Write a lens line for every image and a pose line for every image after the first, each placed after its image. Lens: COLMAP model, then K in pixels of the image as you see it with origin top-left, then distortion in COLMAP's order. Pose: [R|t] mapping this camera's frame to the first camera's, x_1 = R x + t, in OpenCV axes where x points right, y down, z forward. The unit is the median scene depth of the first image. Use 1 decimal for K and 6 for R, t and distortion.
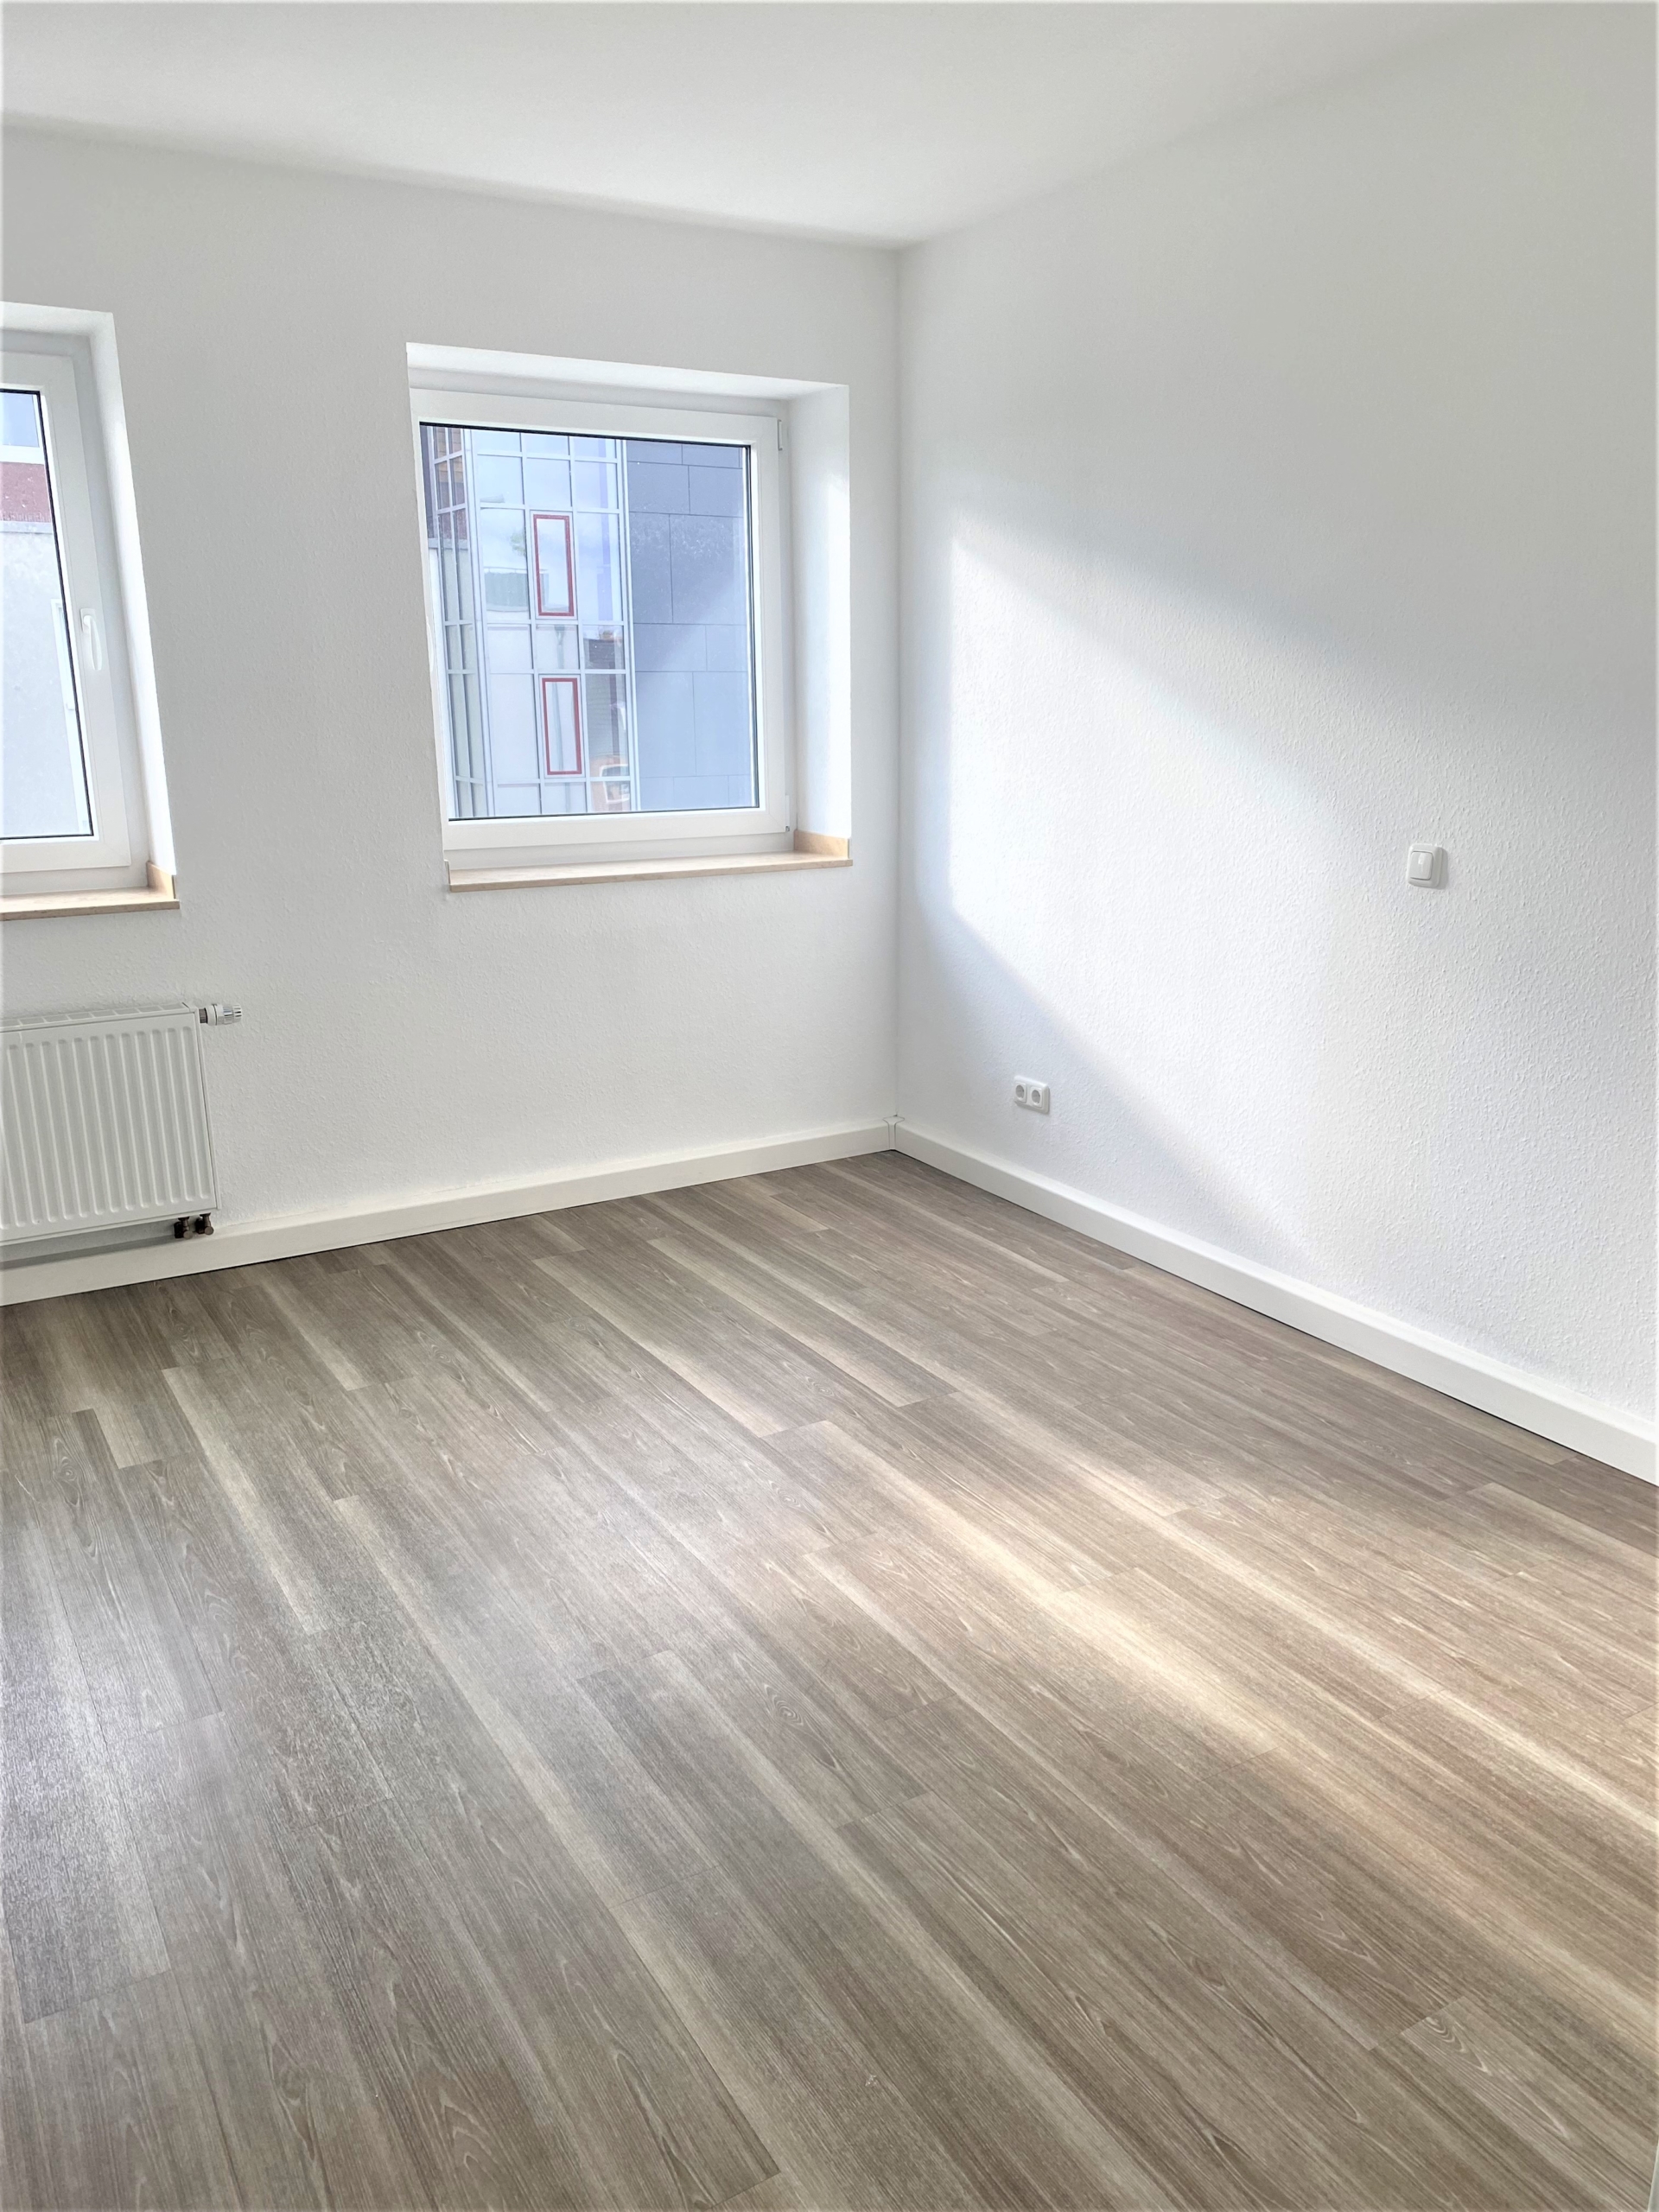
lens RADIAL K [[1689.1, 0, 829.5], [0, 1689.1, 1106.0], [0, 0, 1]] dist [0.068182, -0.053603]
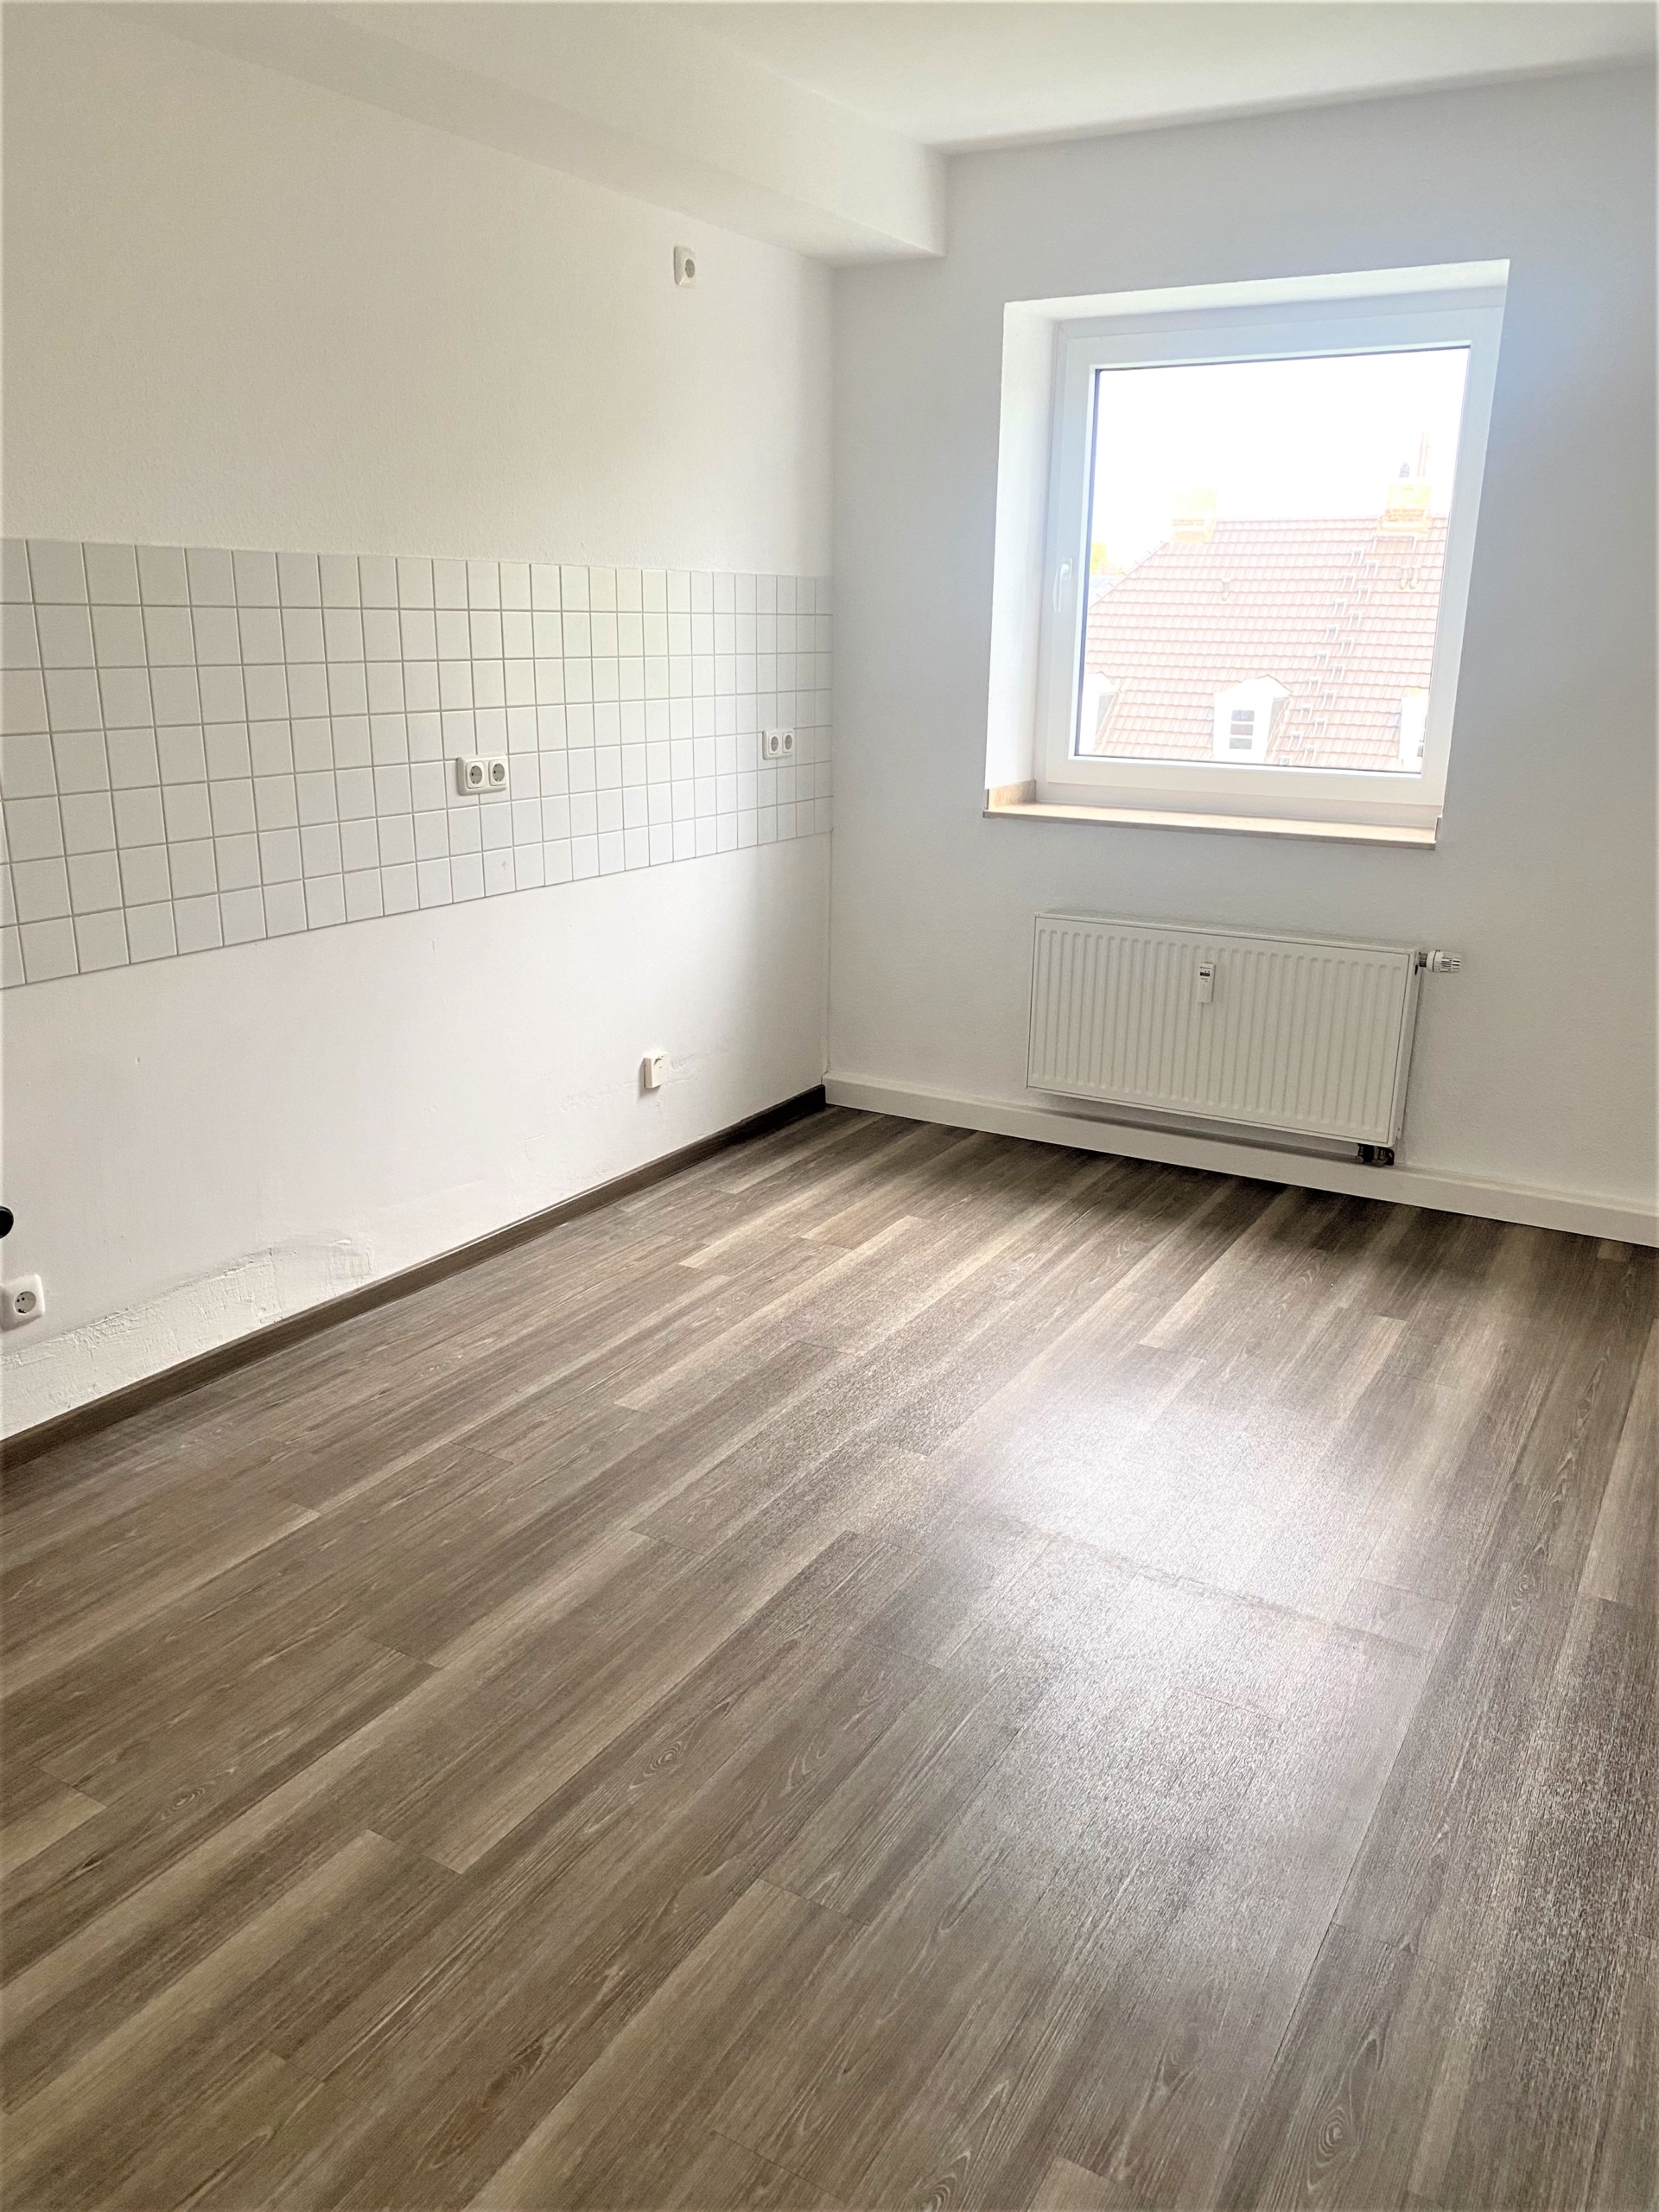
lens RADIAL K [[1689.1, 0, 829.5], [0, 1689.1, 1106.0], [0, 0, 1]] dist [0.068182, -0.053603]
pose [[0.478891, 0.262100, -0.837835, 0.338271], [-0.236025, 0.957690, 0.164687, -0.051927], [0.845550, 0.118883, 0.520491, 0.179119]]
